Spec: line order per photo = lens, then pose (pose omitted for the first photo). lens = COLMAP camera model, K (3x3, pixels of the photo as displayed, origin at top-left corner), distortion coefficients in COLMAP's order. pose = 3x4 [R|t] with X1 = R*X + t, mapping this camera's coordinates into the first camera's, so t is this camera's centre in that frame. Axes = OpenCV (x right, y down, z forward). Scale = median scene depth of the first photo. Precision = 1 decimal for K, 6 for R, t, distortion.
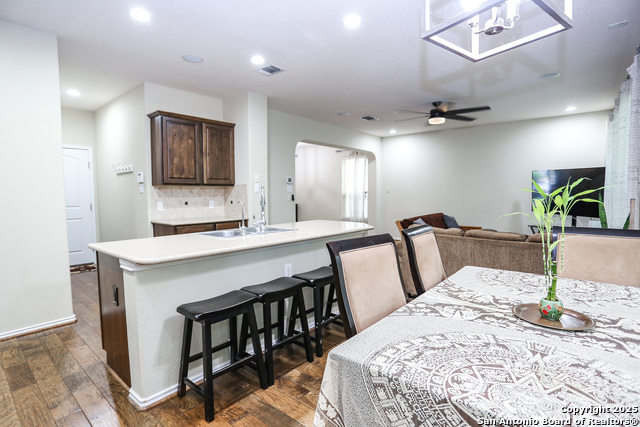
lens RADIAL K [[313.6, 0, 318.6], [0, 313.6, 211.9], [0, 0, 1]] dist [-0.061957, 0.025804]
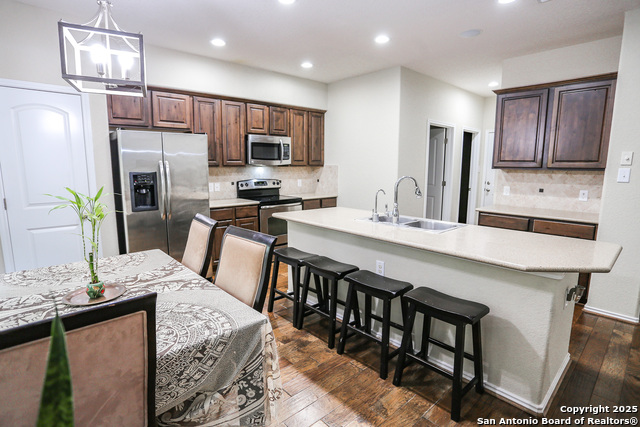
lens RADIAL K [[324.6, 0, 320.0], [0, 324.6, 213.5], [0, 0, 1]] dist [-0.062457, 0.030065]
pose [[-0.119561, 0.152626, -0.981025, 1.102992], [-0.063616, 0.984905, 0.160983, -0.151721], [0.990787, 0.081656, -0.108047, 1.188452]]
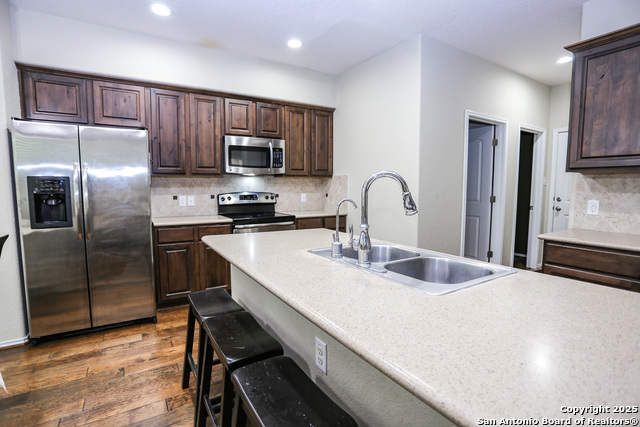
lens RADIAL K [[313.6, 0, 318.6], [0, 313.6, 211.9], [0, 0, 1]] dist [-0.061957, 0.025804]
pose [[-0.296586, 0.083972, -0.951307, 0.416333], [-0.056407, 0.992847, 0.105225, -0.088724], [0.953339, 0.084869, -0.289728, 1.444860]]
